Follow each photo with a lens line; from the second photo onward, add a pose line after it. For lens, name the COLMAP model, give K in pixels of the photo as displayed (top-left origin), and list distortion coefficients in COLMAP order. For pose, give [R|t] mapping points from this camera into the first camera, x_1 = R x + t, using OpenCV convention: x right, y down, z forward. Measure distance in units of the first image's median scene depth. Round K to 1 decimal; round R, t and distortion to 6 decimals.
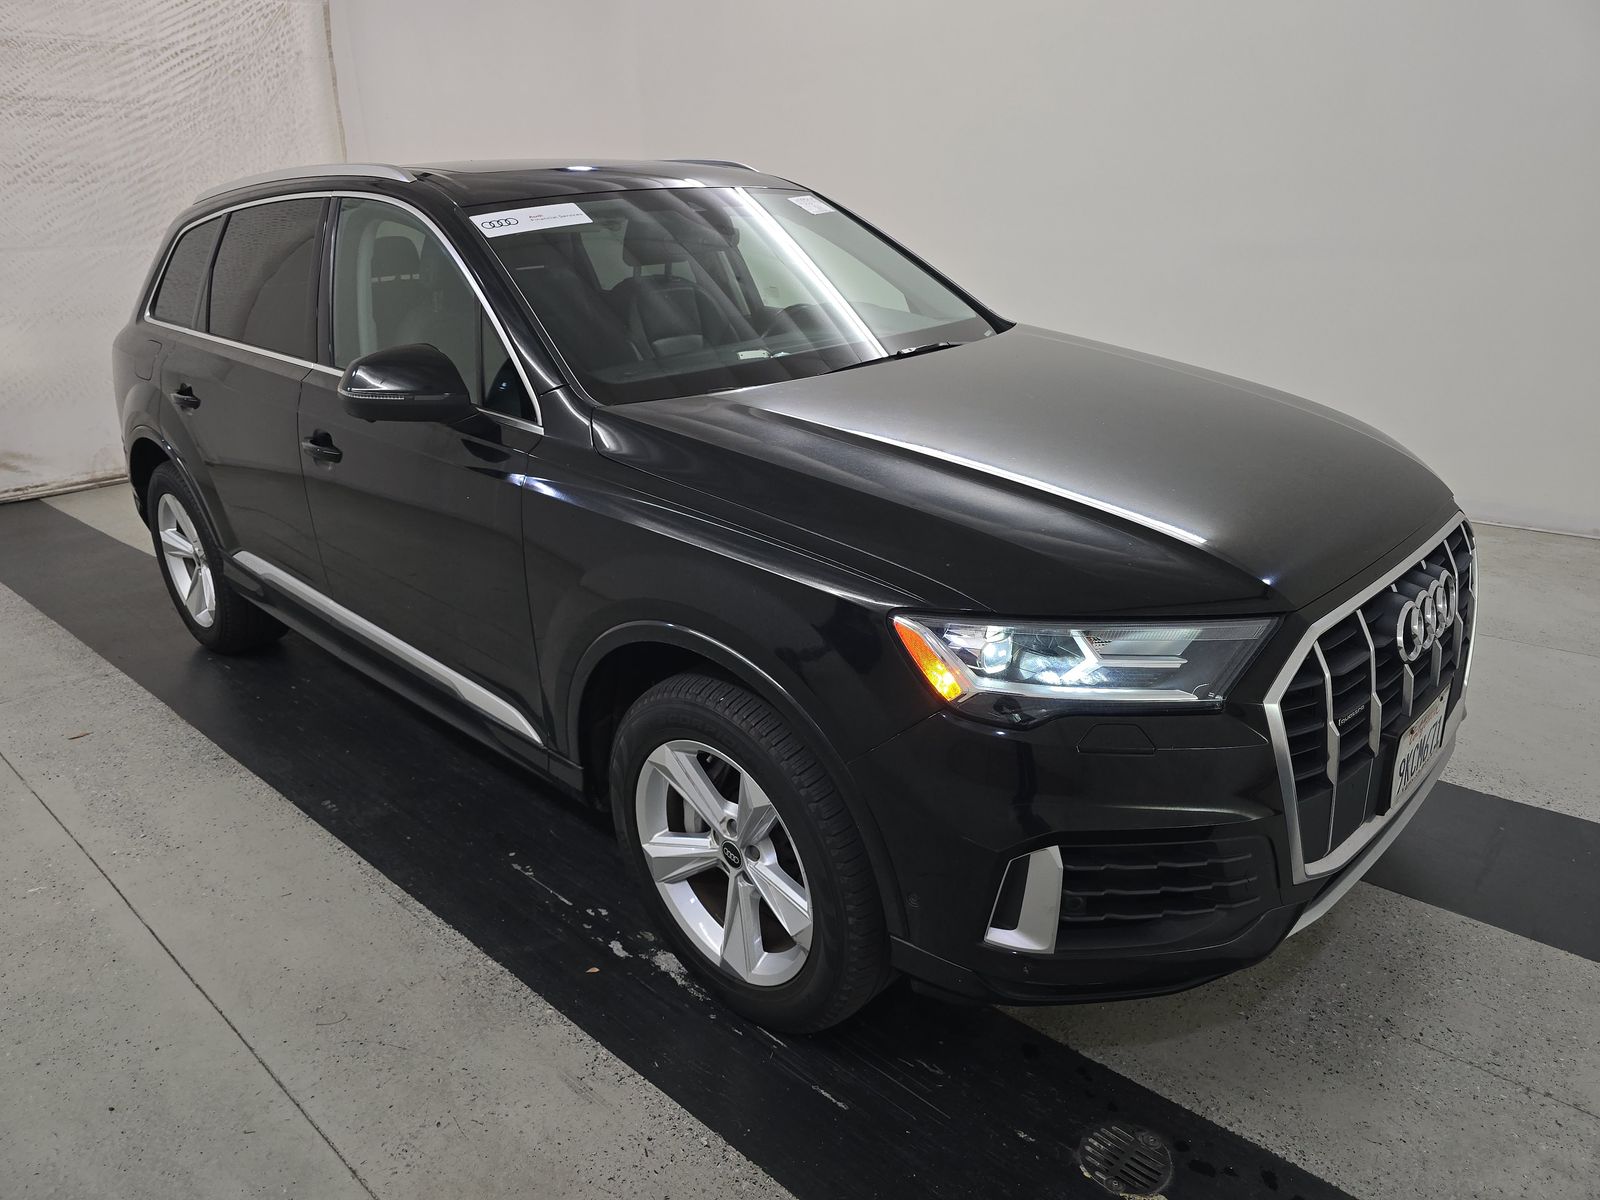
lens RADIAL K [[1116.8, 0, 807.6], [0, 1116.8, 621.7], [0, 0, 1]] dist [0.052491, -0.045878]
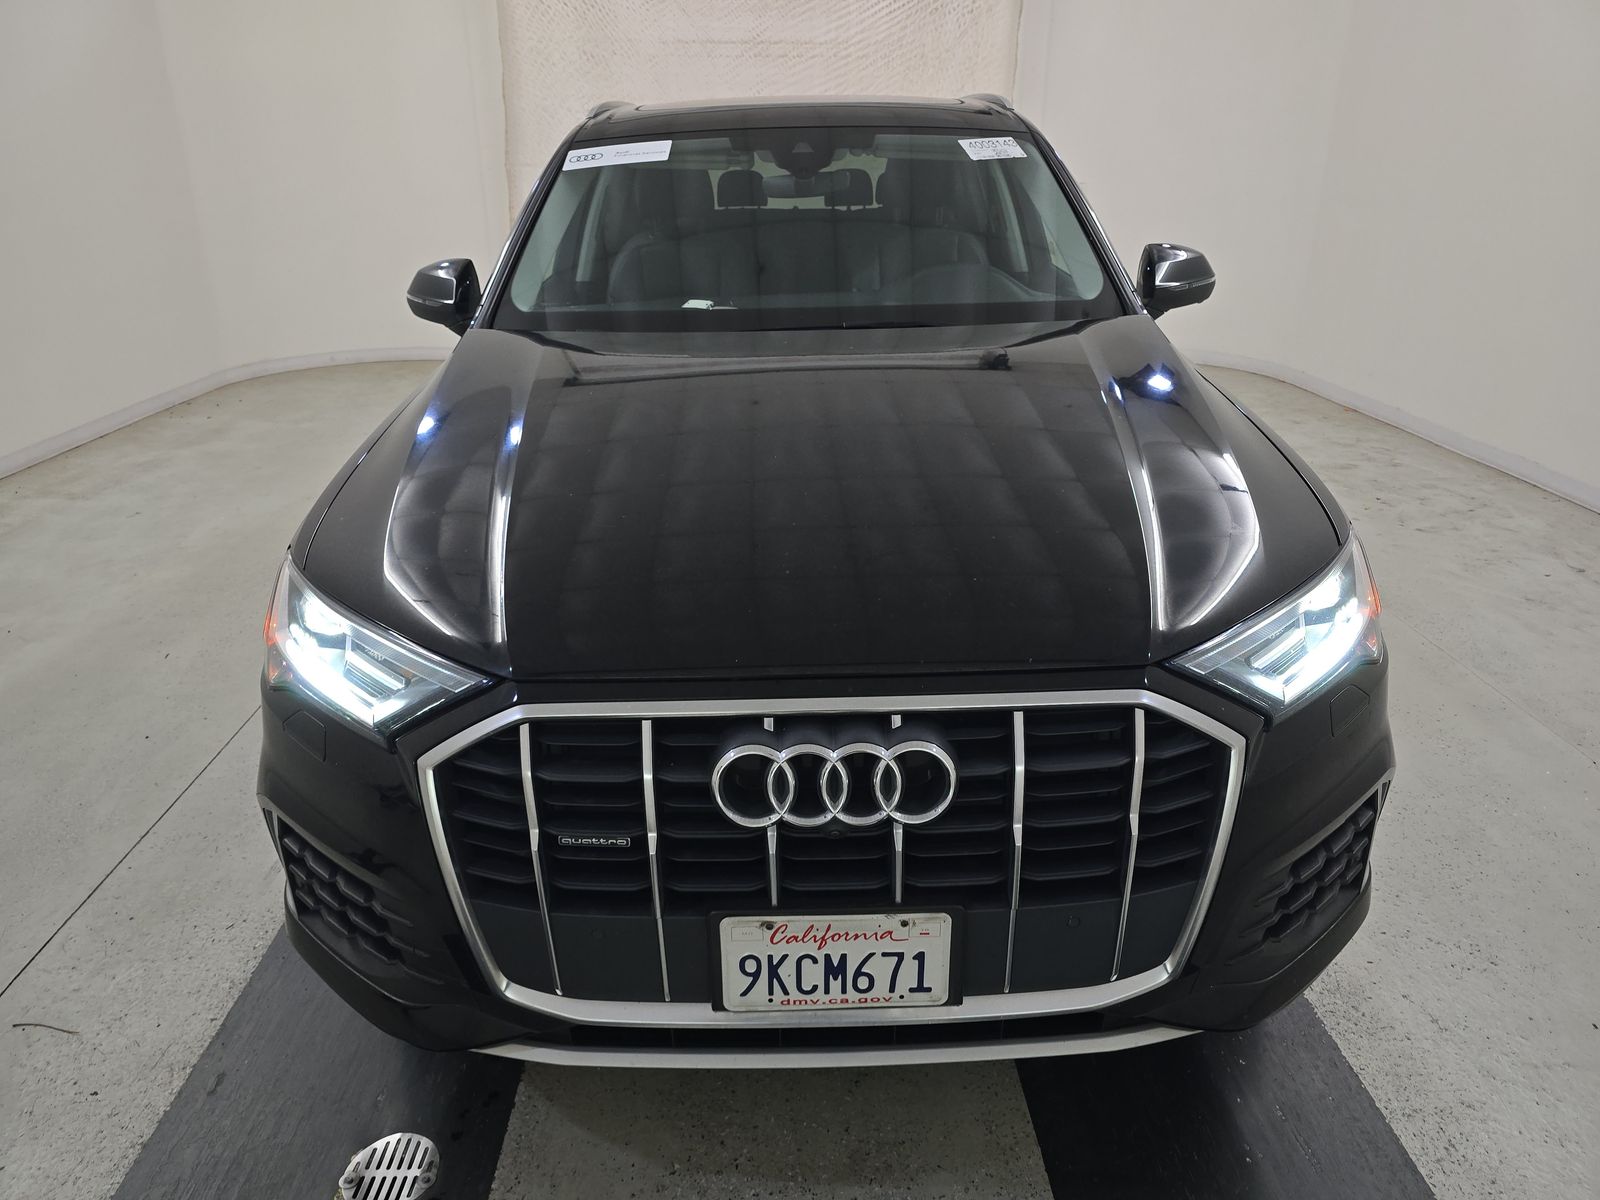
lens RADIAL K [[1116.8, 0, 807.6], [0, 1116.8, 621.7], [0, 0, 1]] dist [0.052491, -0.045878]
pose [[0.684637, 0.309132, -0.660084, 0.334641], [-0.272214, 0.948523, 0.161875, -0.072435], [0.676145, 0.068858, 0.733544, 0.166824]]
